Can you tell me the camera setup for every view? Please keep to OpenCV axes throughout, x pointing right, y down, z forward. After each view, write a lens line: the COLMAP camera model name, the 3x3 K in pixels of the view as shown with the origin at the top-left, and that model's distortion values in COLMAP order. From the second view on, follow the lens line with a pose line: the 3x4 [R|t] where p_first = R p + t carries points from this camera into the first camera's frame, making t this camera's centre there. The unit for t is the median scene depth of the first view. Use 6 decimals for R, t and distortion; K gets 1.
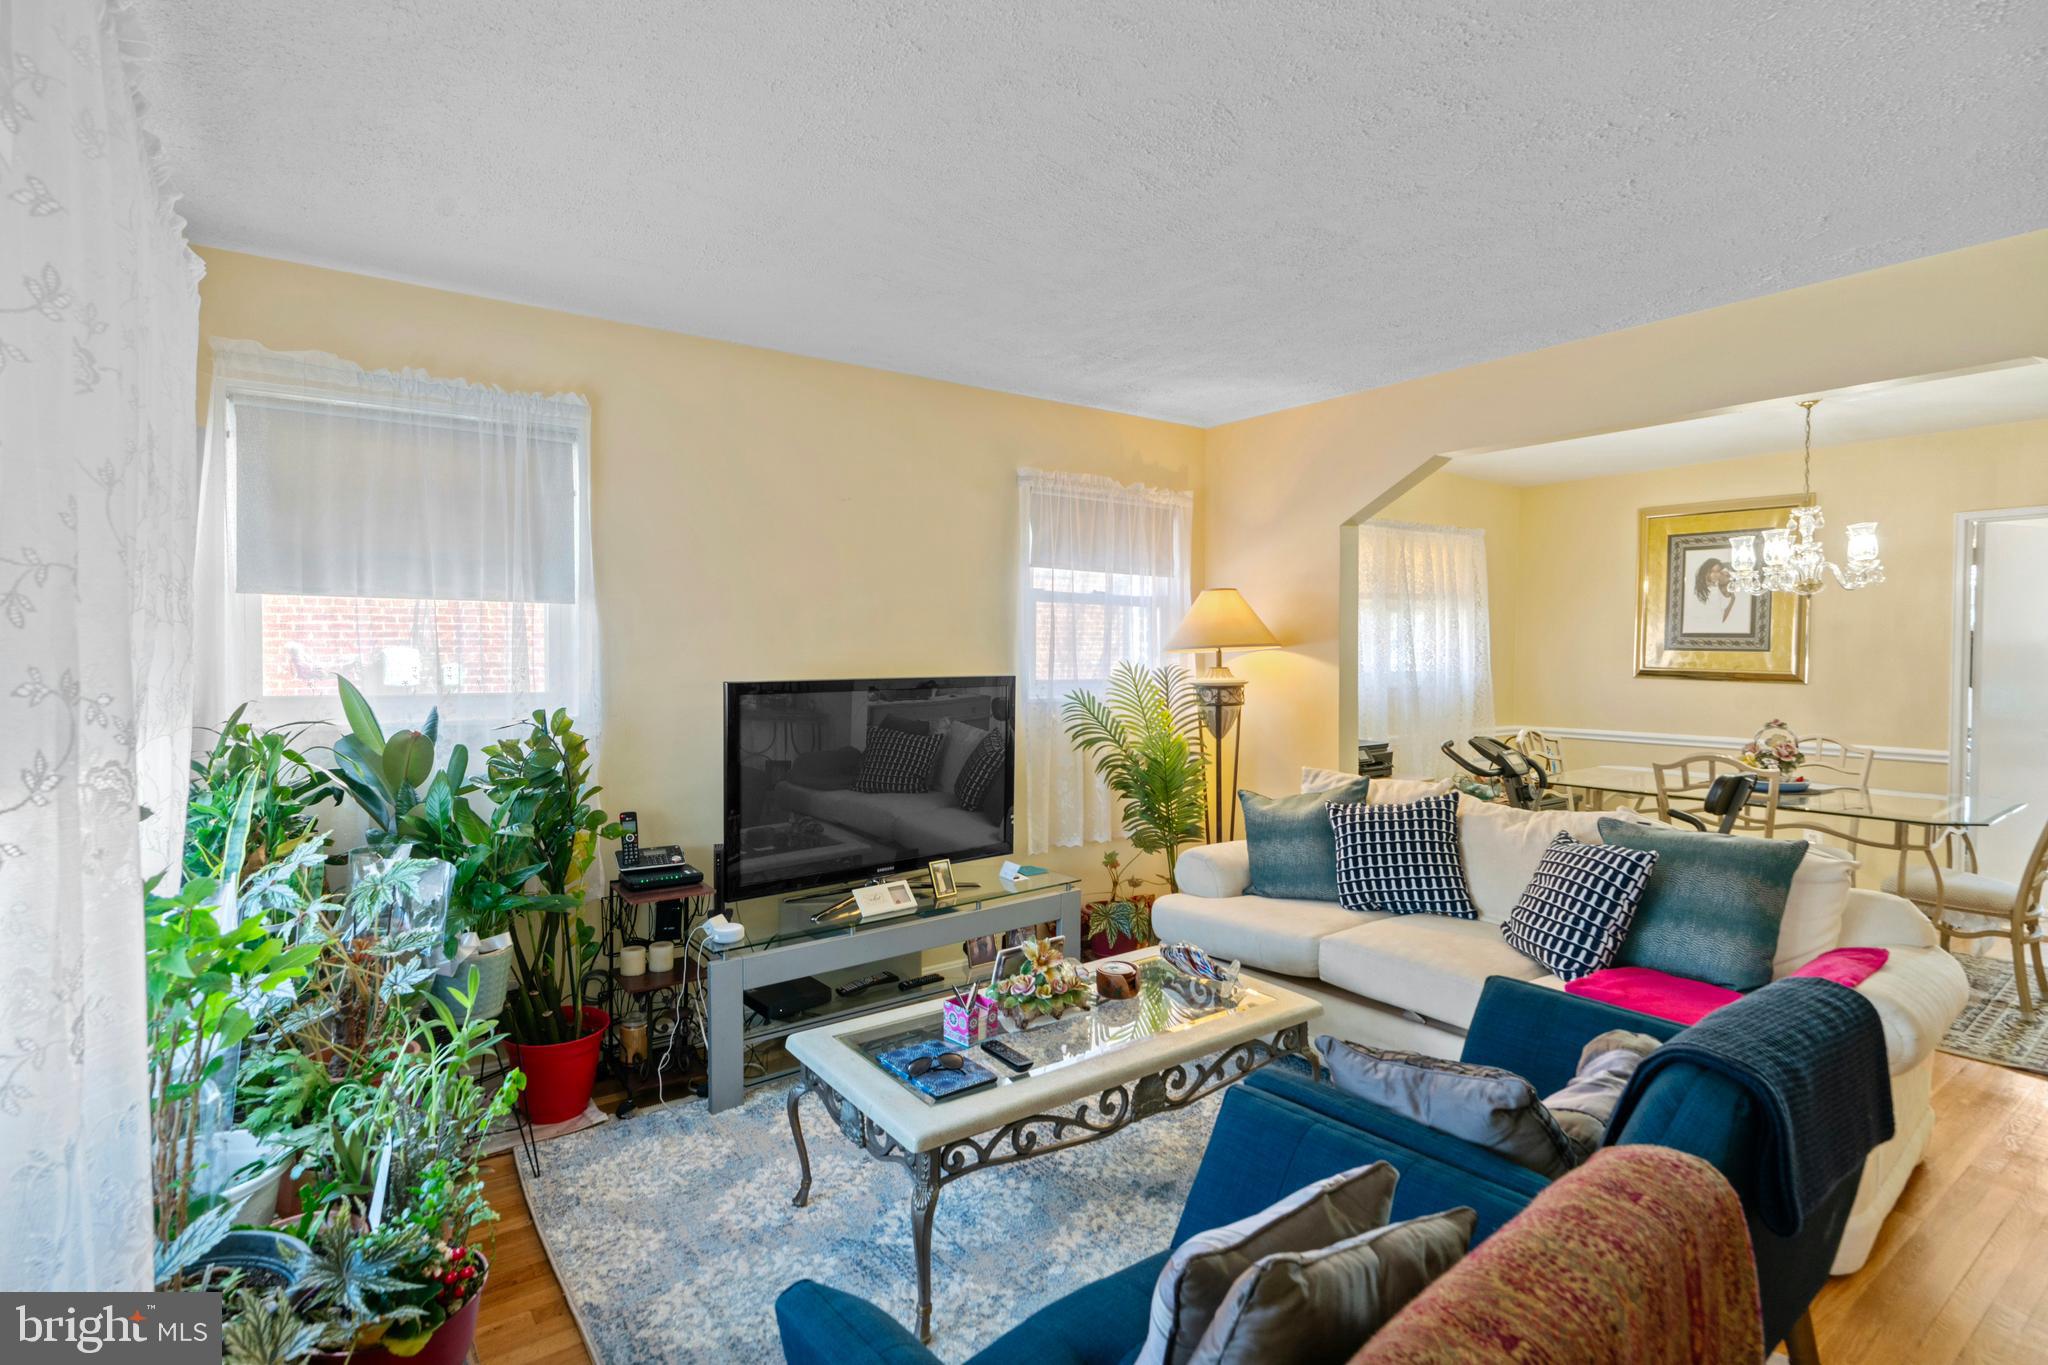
lens RADIAL K [[1006.0, 0, 1024.0], [0, 1006.0, 682.5], [0, 0, 1]] dist [-0.001051, -0.000144]
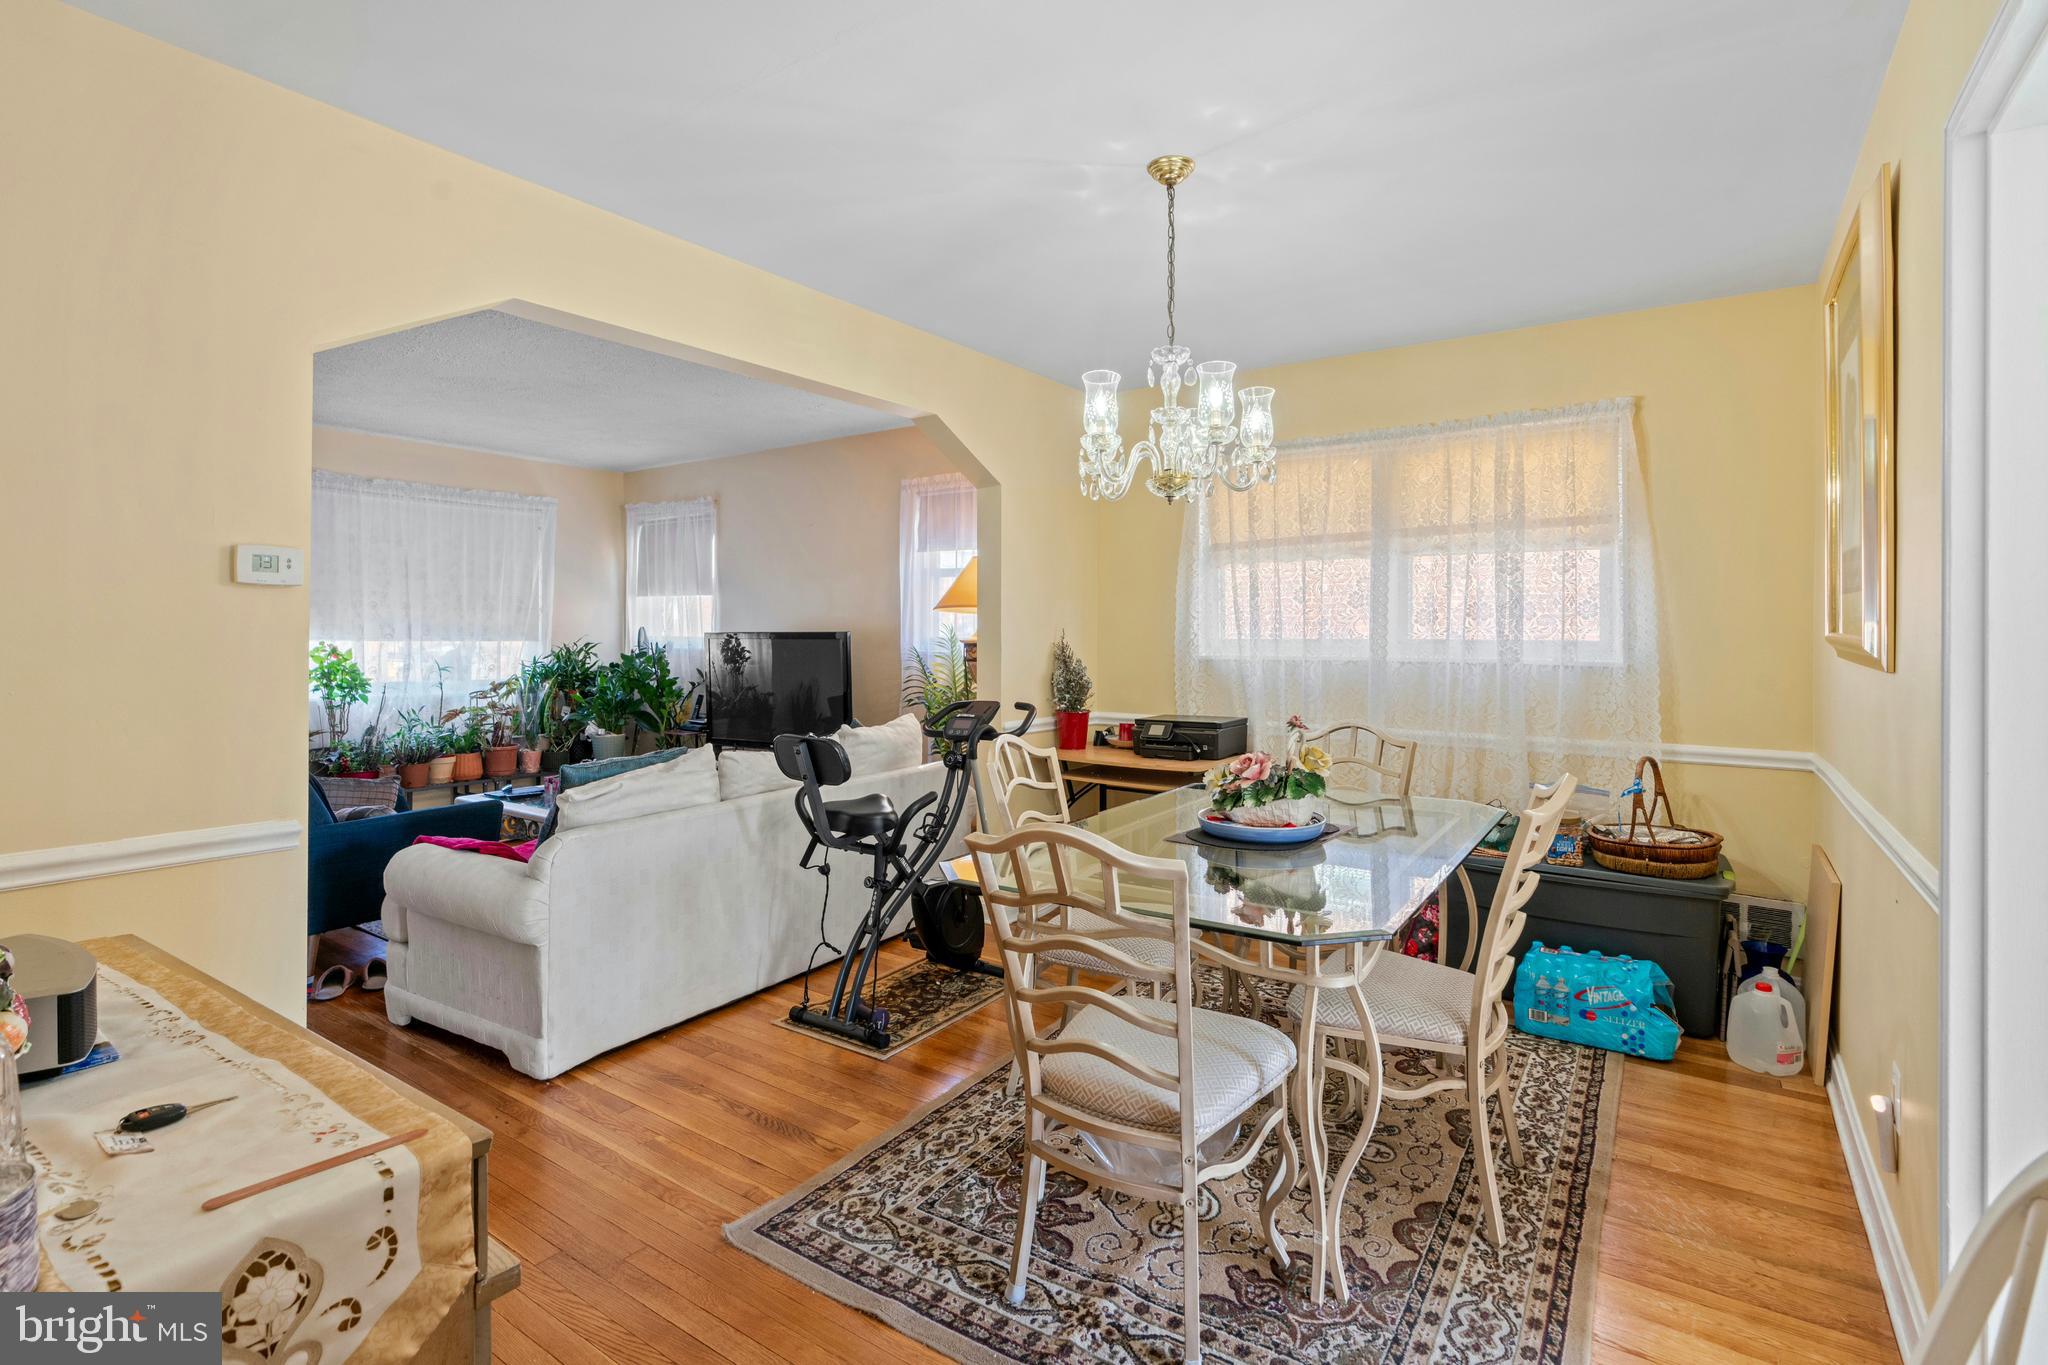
lens RADIAL K [[969.7, 0, 1024.9], [0, 969.7, 645.6], [0, 0, 1]] dist [0.000150, -0.000193]
pose [[0.321069, 0.012254, -0.946976, 1.722649], [-0.032247, 0.999478, 0.002000, 0.002471], [0.946506, 0.029895, 0.321297, 0.981085]]
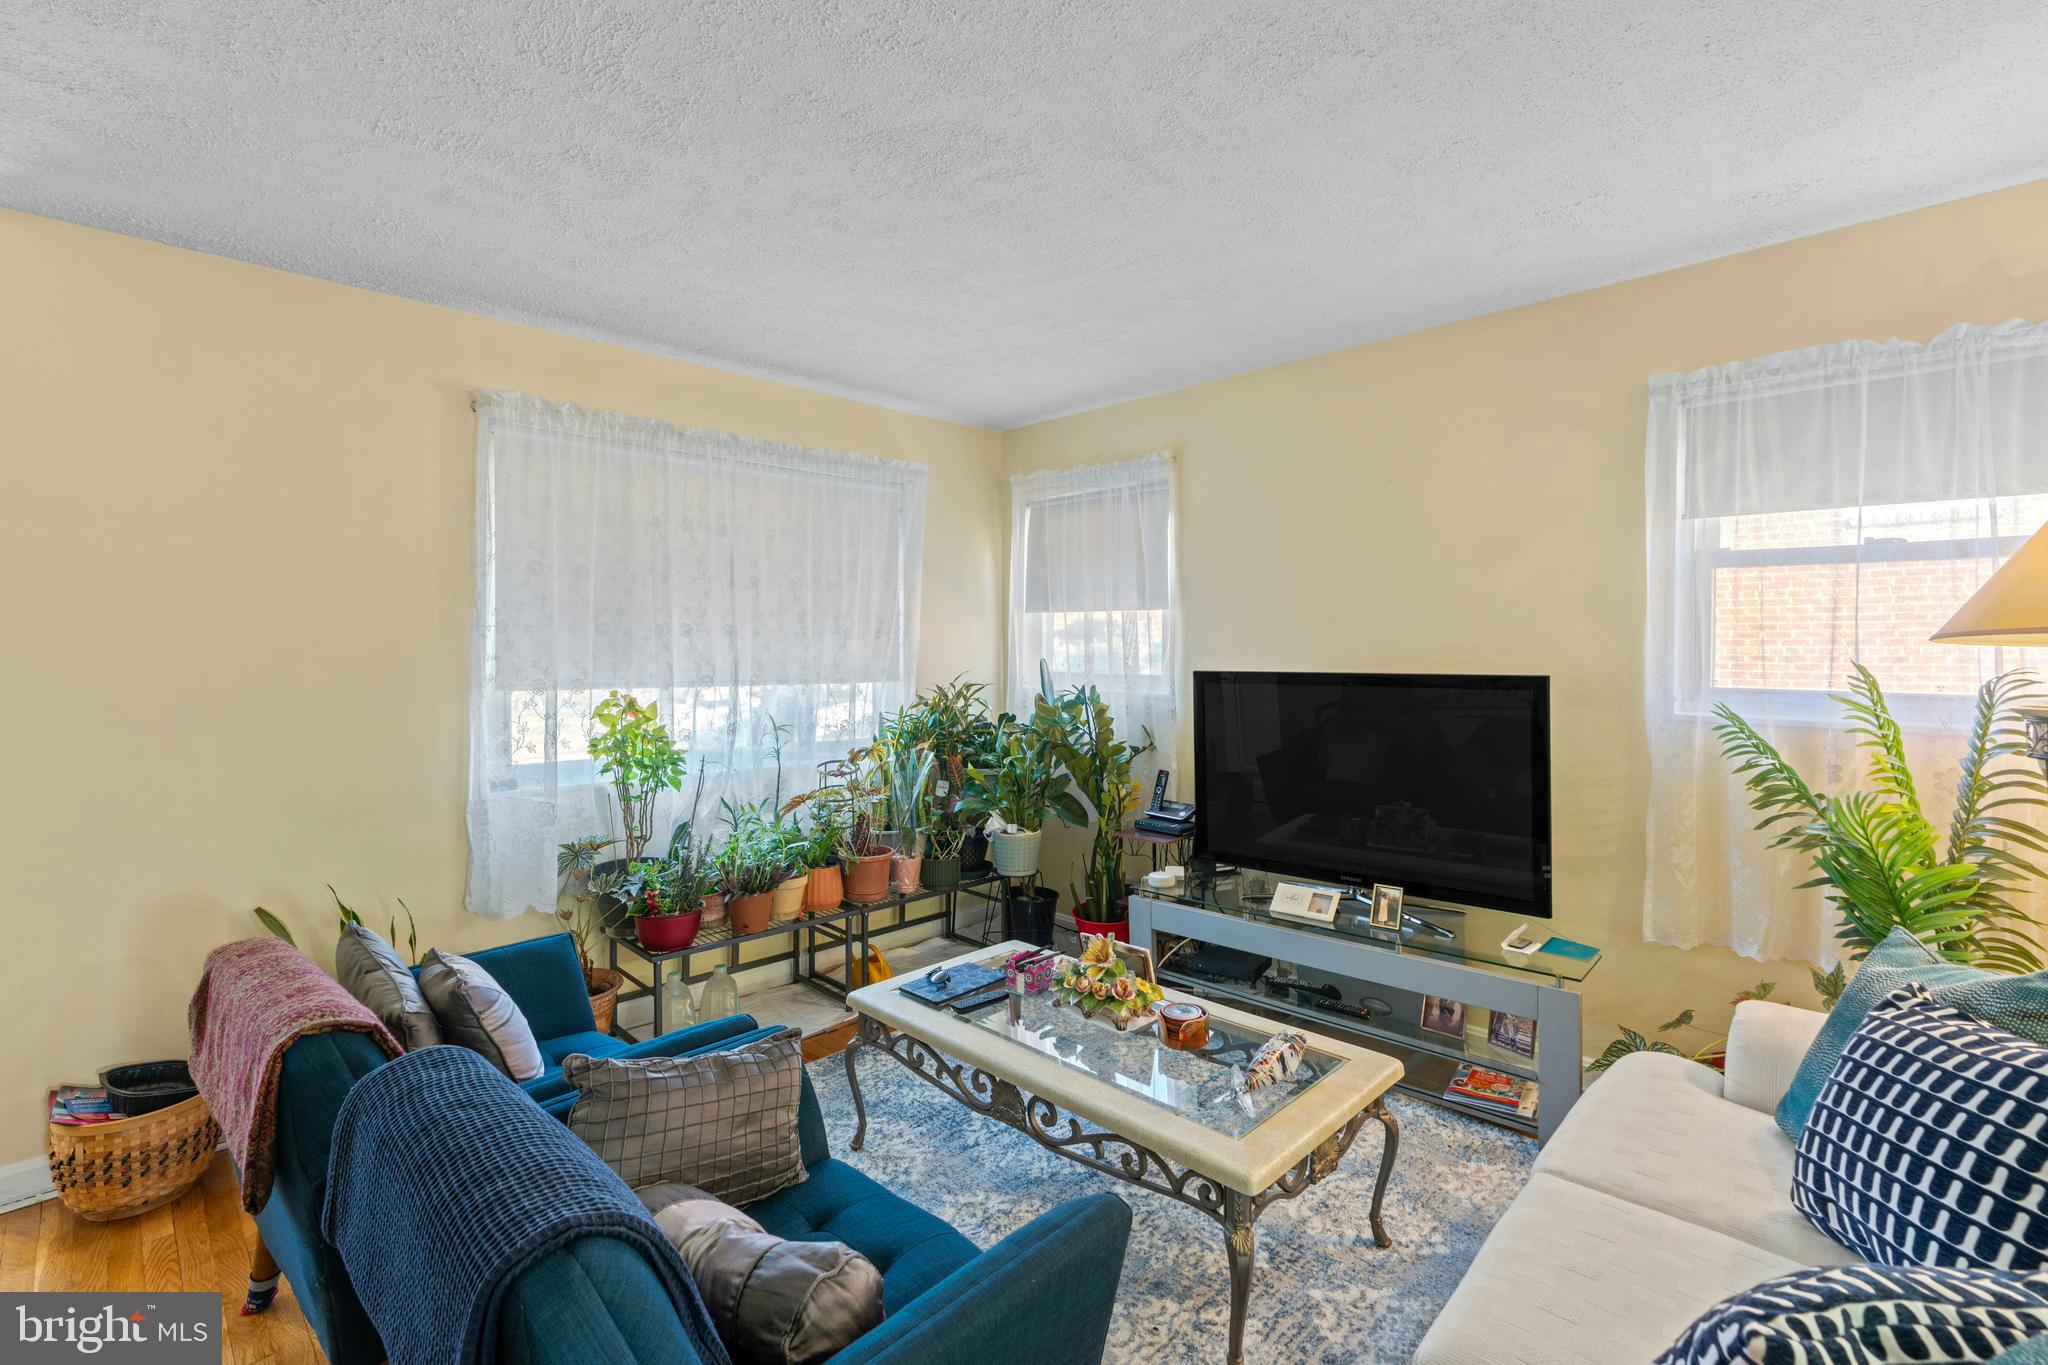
lens RADIAL K [[919.9, 0, 1027.0], [0, 919.9, 651.1], [0, 0, 1]] dist [-0.002518, -0.000322]
pose [[0.151551, 0.006168, -0.988430, 0.731270], [-0.029405, 0.999566, 0.001729, -0.019431], [0.988012, 0.028802, 0.151666, 0.637874]]
